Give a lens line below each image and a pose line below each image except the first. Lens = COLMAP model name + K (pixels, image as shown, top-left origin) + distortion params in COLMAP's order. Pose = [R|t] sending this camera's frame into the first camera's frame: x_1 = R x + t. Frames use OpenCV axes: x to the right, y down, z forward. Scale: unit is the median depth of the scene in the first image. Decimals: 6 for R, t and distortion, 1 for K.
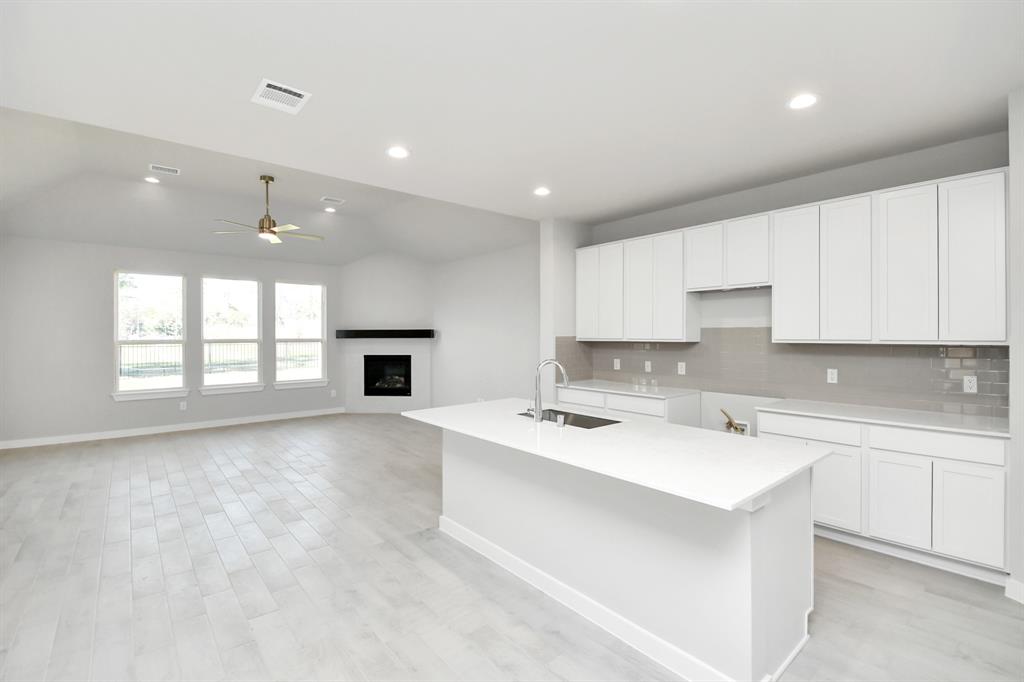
lens RADIAL K [[455.1, 0, 516.6], [0, 455.1, 343.8], [0, 0, 1]] dist [-0.010744, -0.002023]
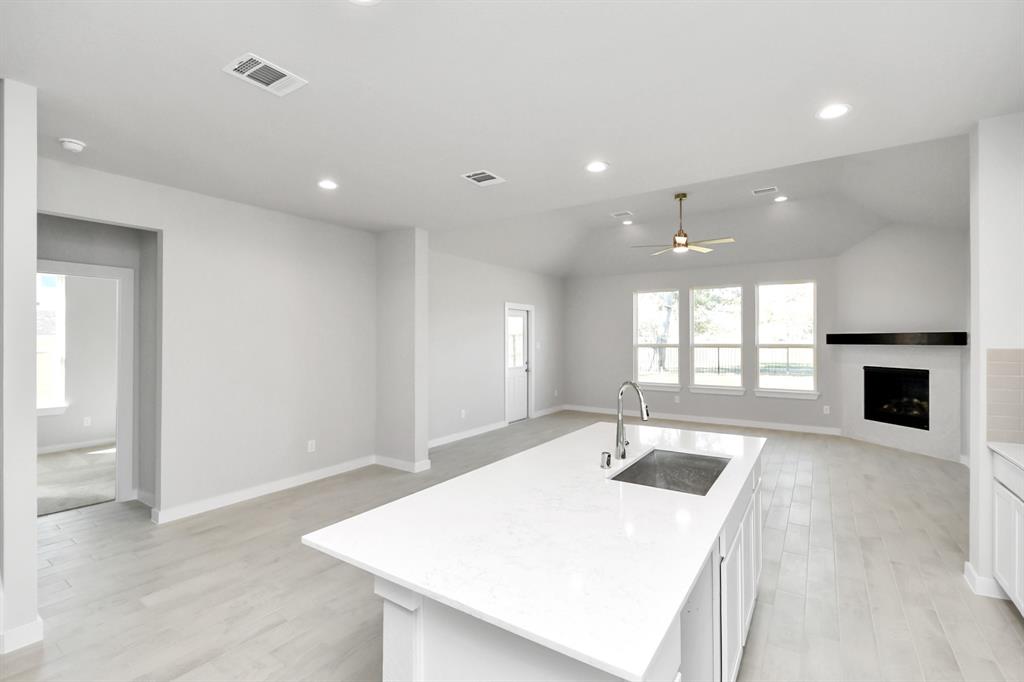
lens RADIAL K [[455.1, 0, 508.6], [0, 455.1, 337.0], [0, 0, 1]] dist [-0.010744, -0.002023]
pose [[0.256402, -0.004626, -0.966559, 0.283016], [-0.016952, 0.999813, -0.009282, -0.008264], [0.966422, 0.018765, 0.256275, 0.240790]]
